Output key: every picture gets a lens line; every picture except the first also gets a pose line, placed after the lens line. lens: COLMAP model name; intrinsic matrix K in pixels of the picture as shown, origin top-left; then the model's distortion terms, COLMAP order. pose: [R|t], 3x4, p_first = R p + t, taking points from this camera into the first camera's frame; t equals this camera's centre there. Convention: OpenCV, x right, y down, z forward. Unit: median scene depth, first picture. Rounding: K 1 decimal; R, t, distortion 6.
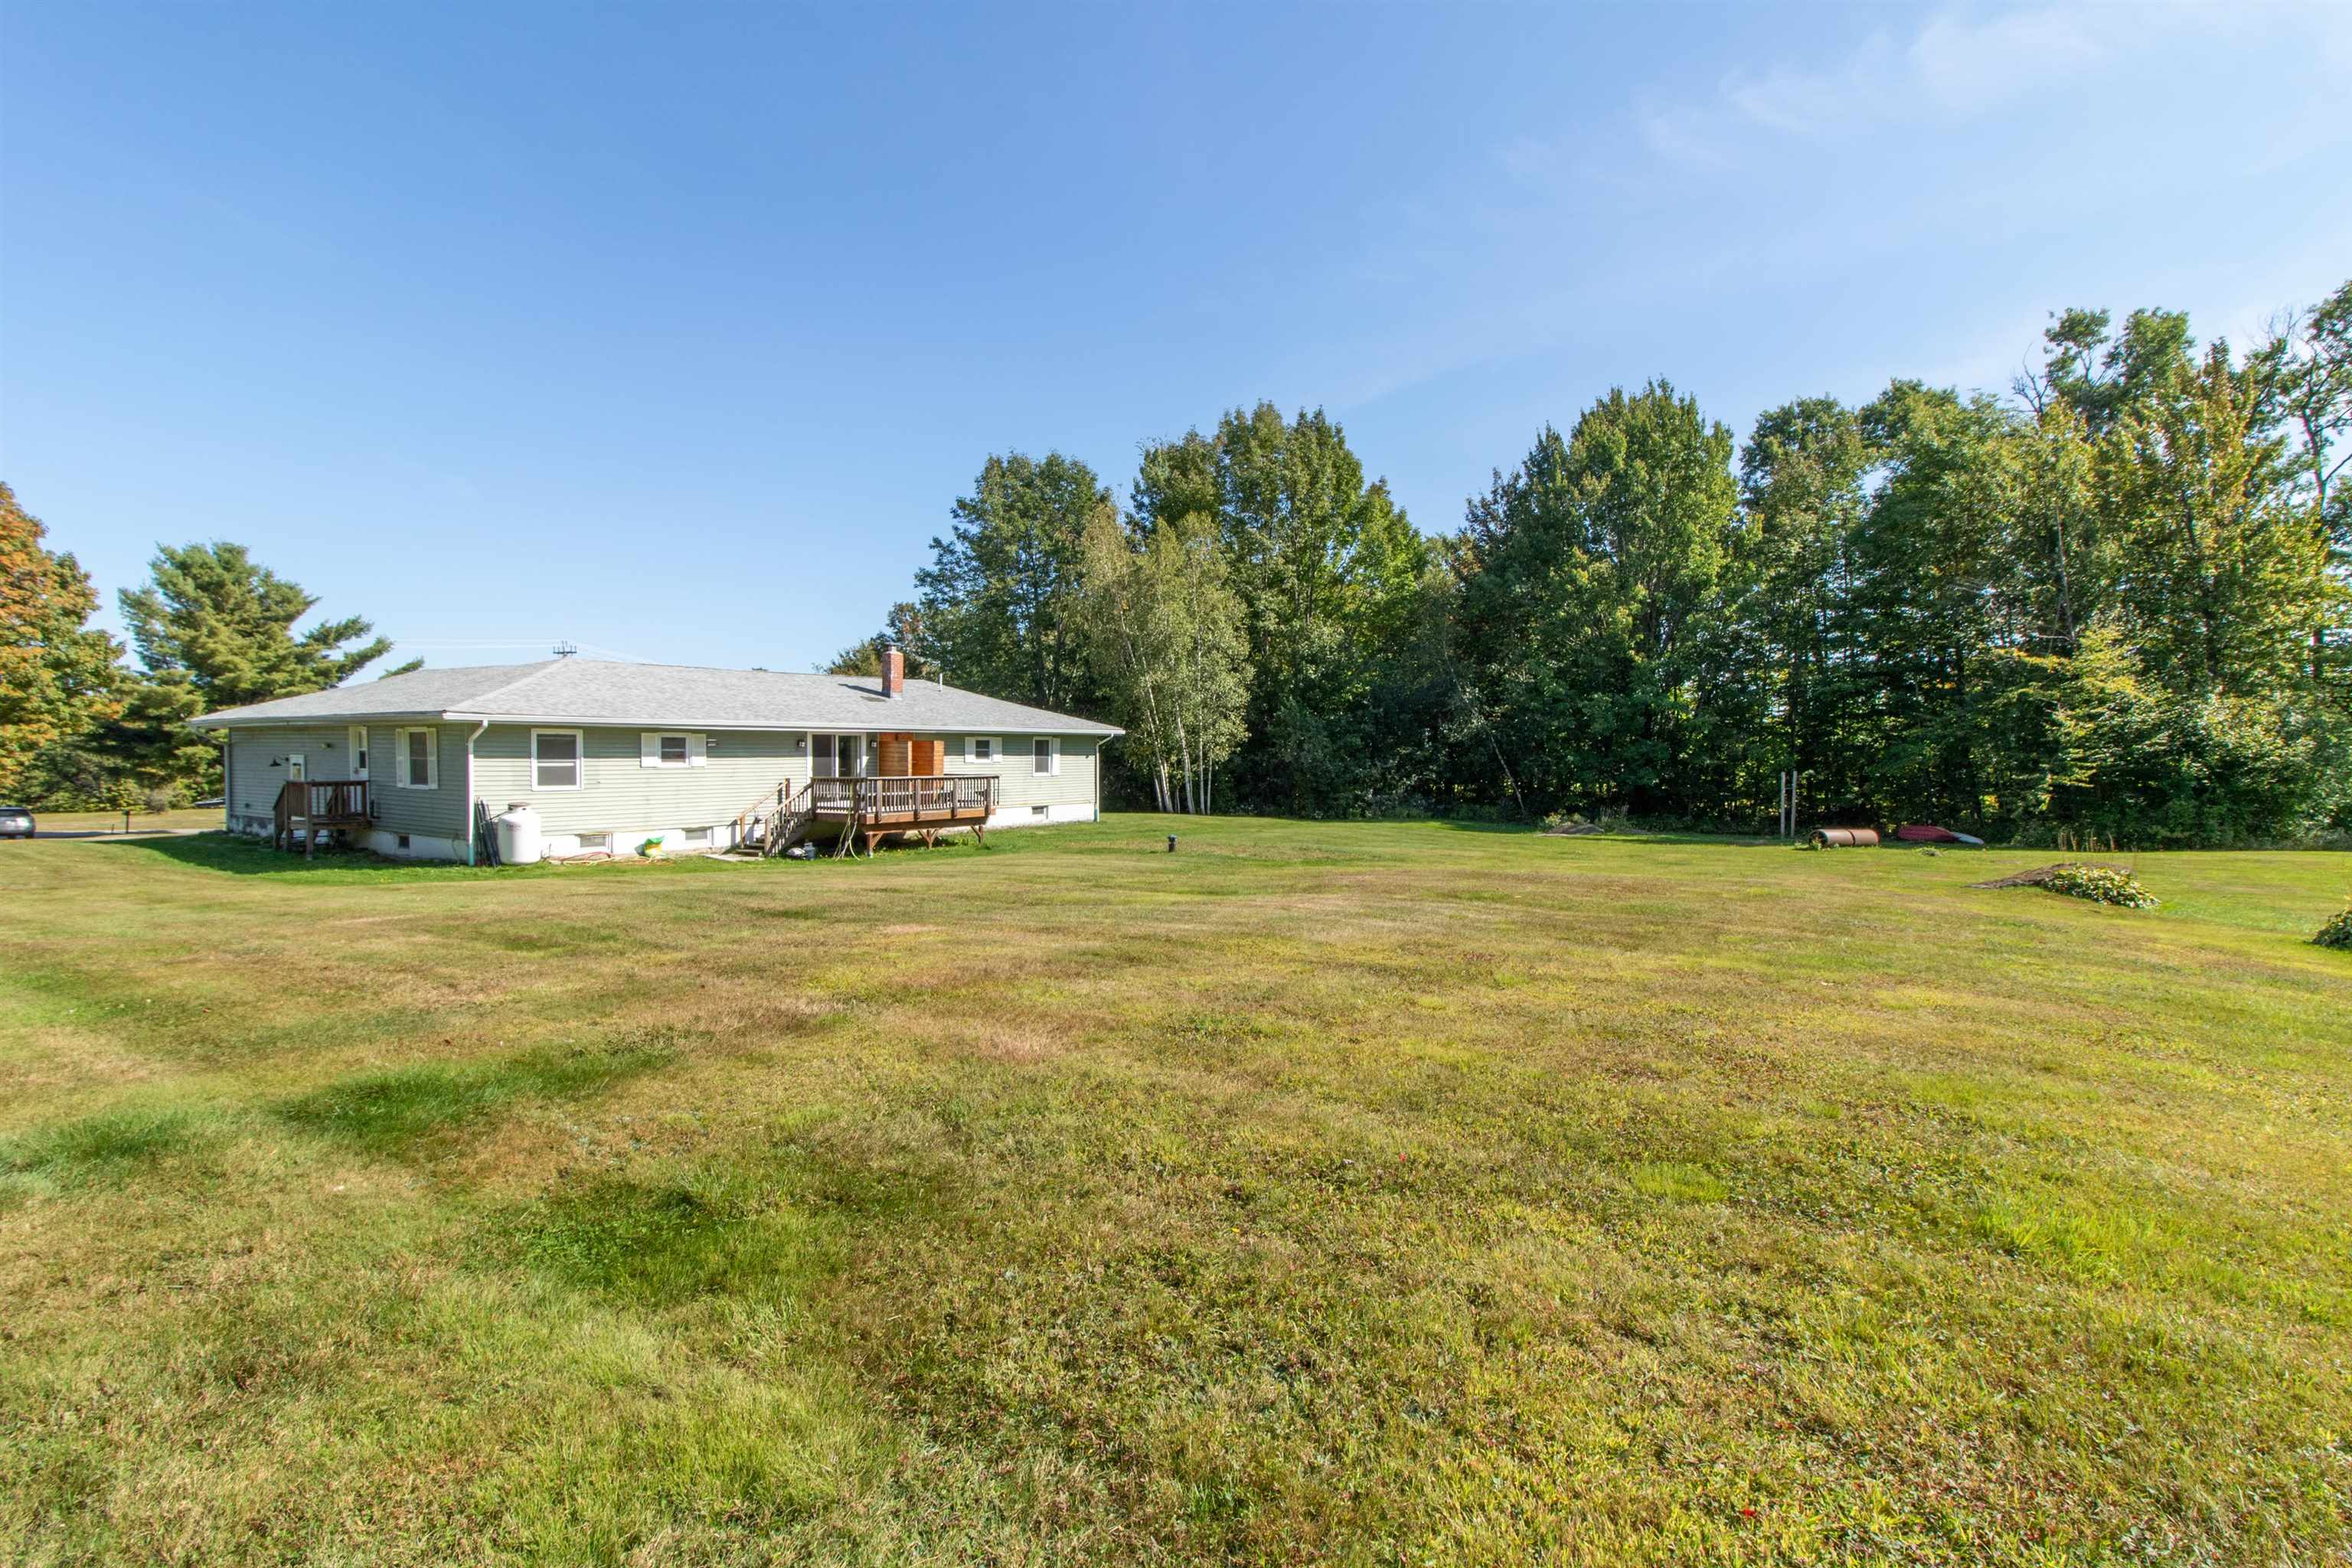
lens RADIAL K [[1098.8, 0, 1180.4], [0, 1098.8, 749.0], [0, 0, 1]] dist [-0.002811, 0.000173]
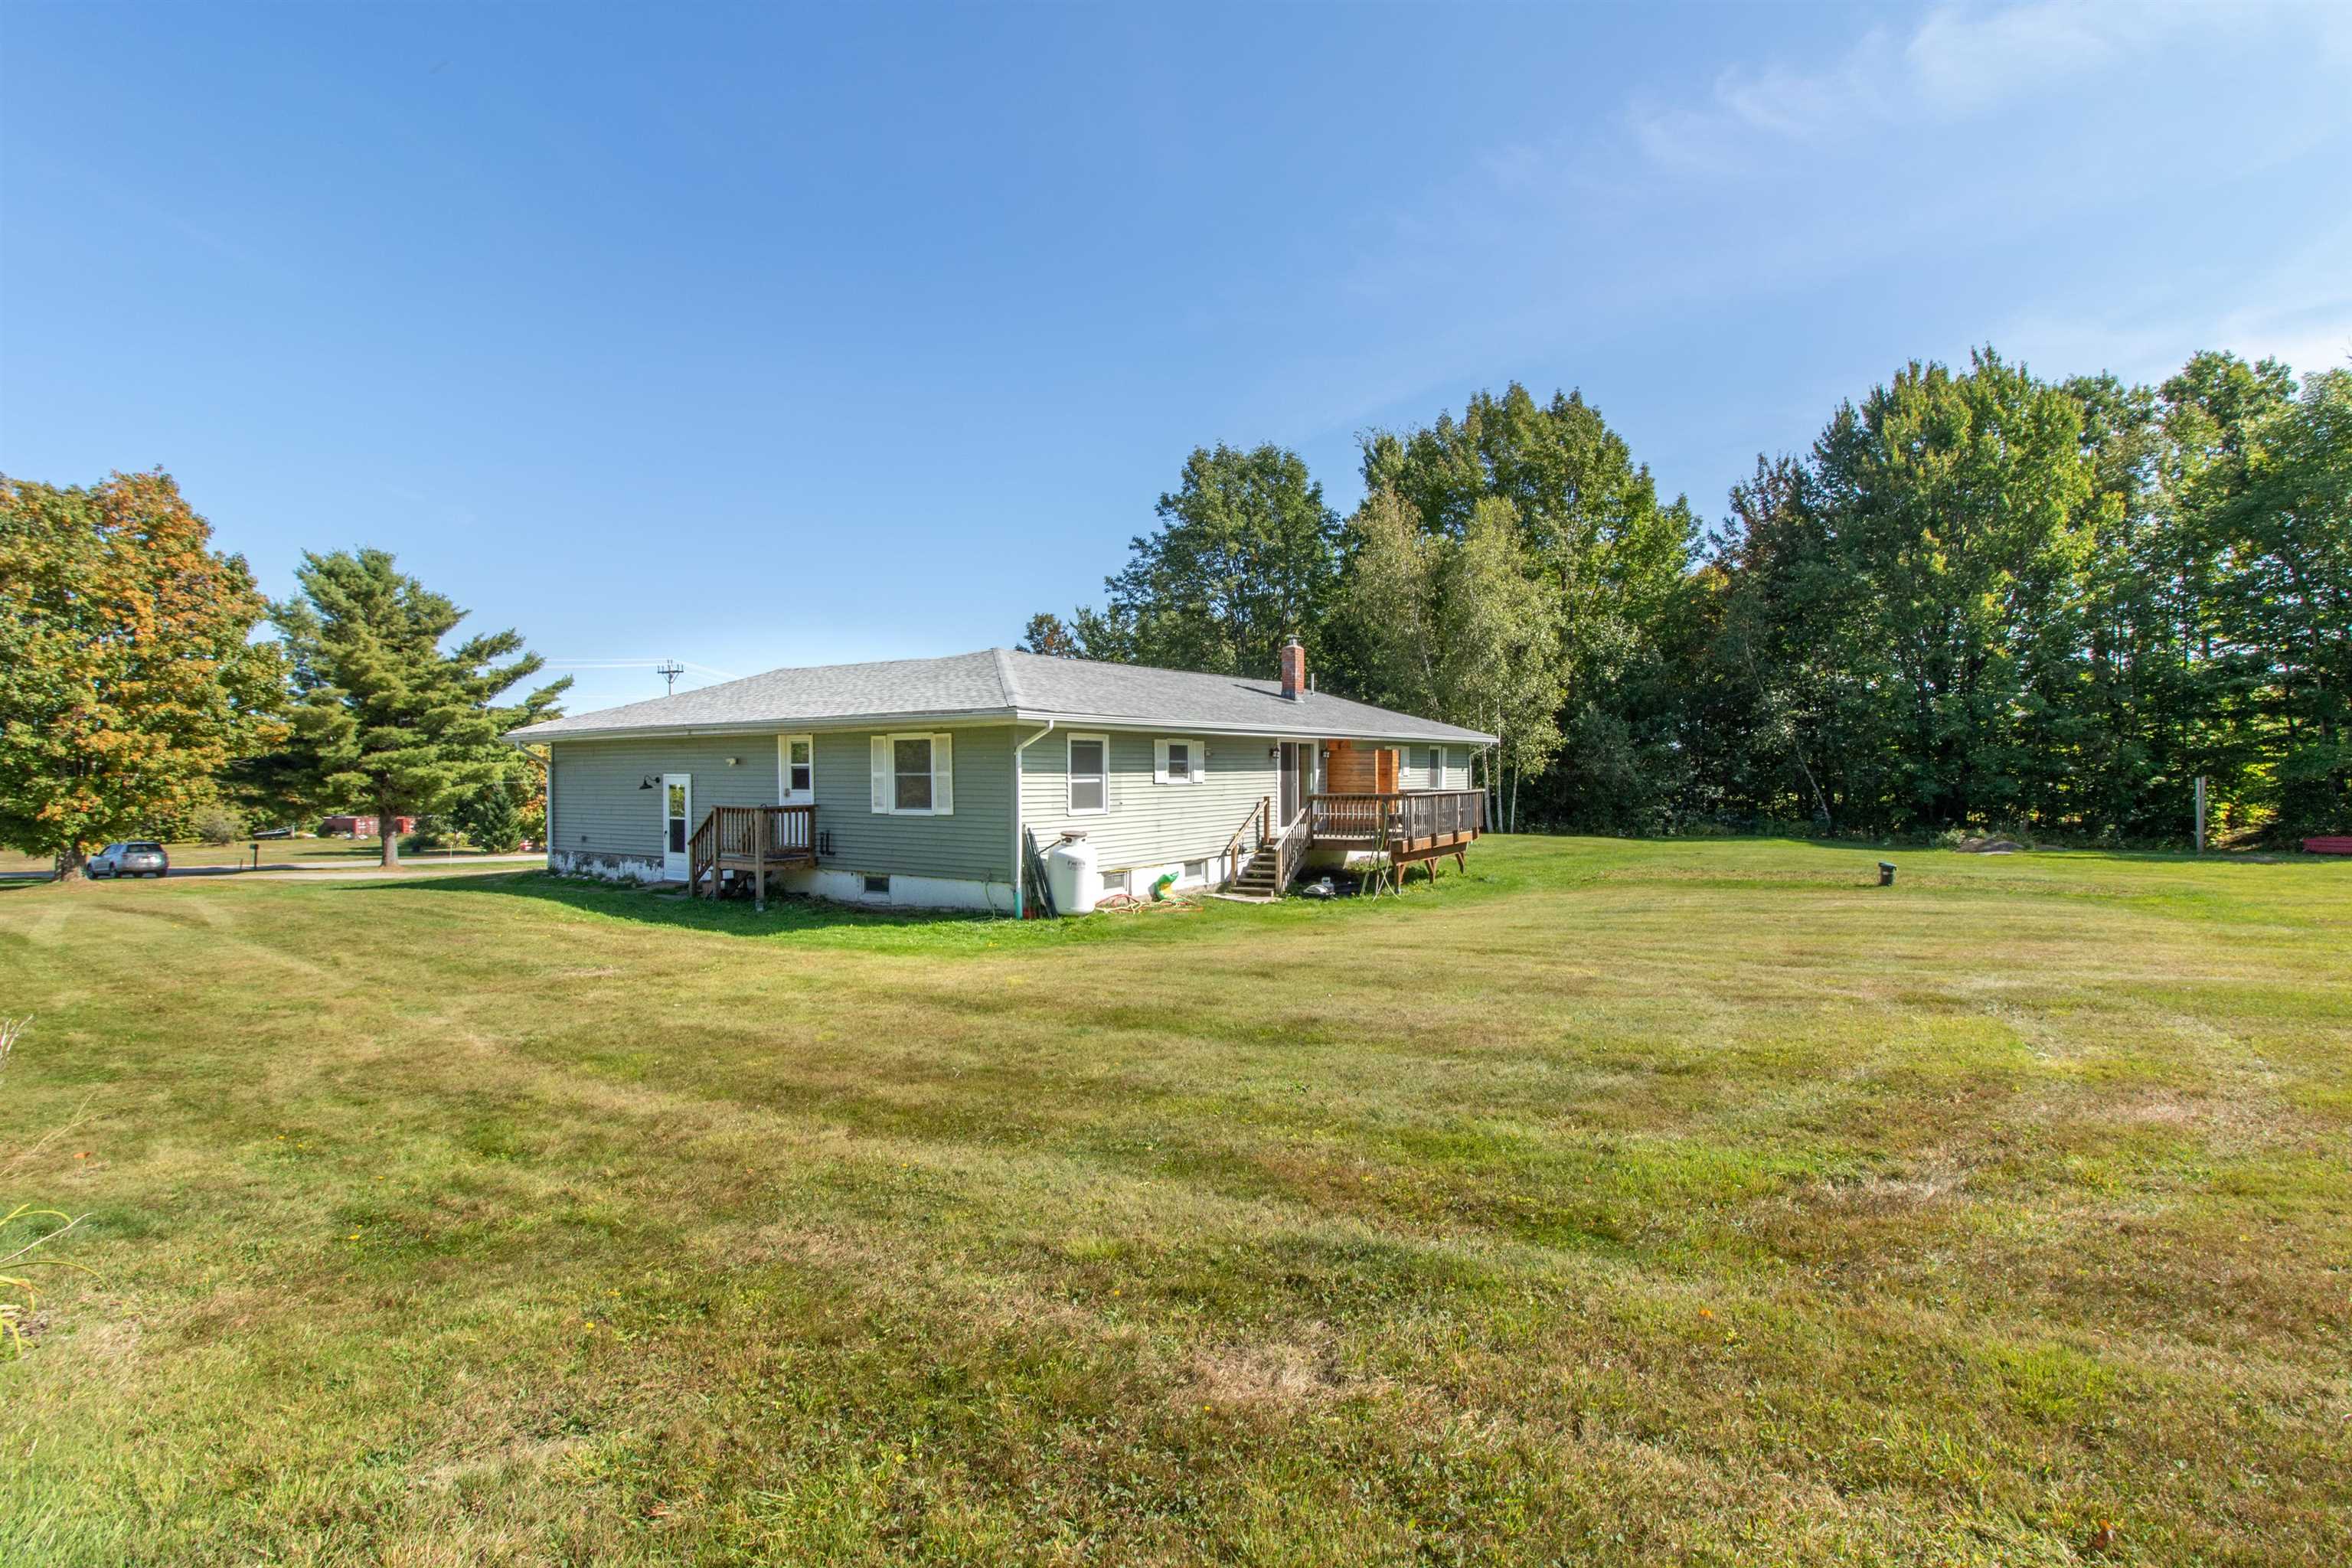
lens RADIAL K [[1082.2, 0, 1189.5], [0, 1082.2, 746.7], [0, 0, 1]] dist [-0.000270, -0.000142]
pose [[0.999920, -0.012028, 0.003943, -0.212417], [0.012105, 0.999721, -0.020271, 0.002888], [-0.003698, 0.020318, 0.999787, 0.107138]]
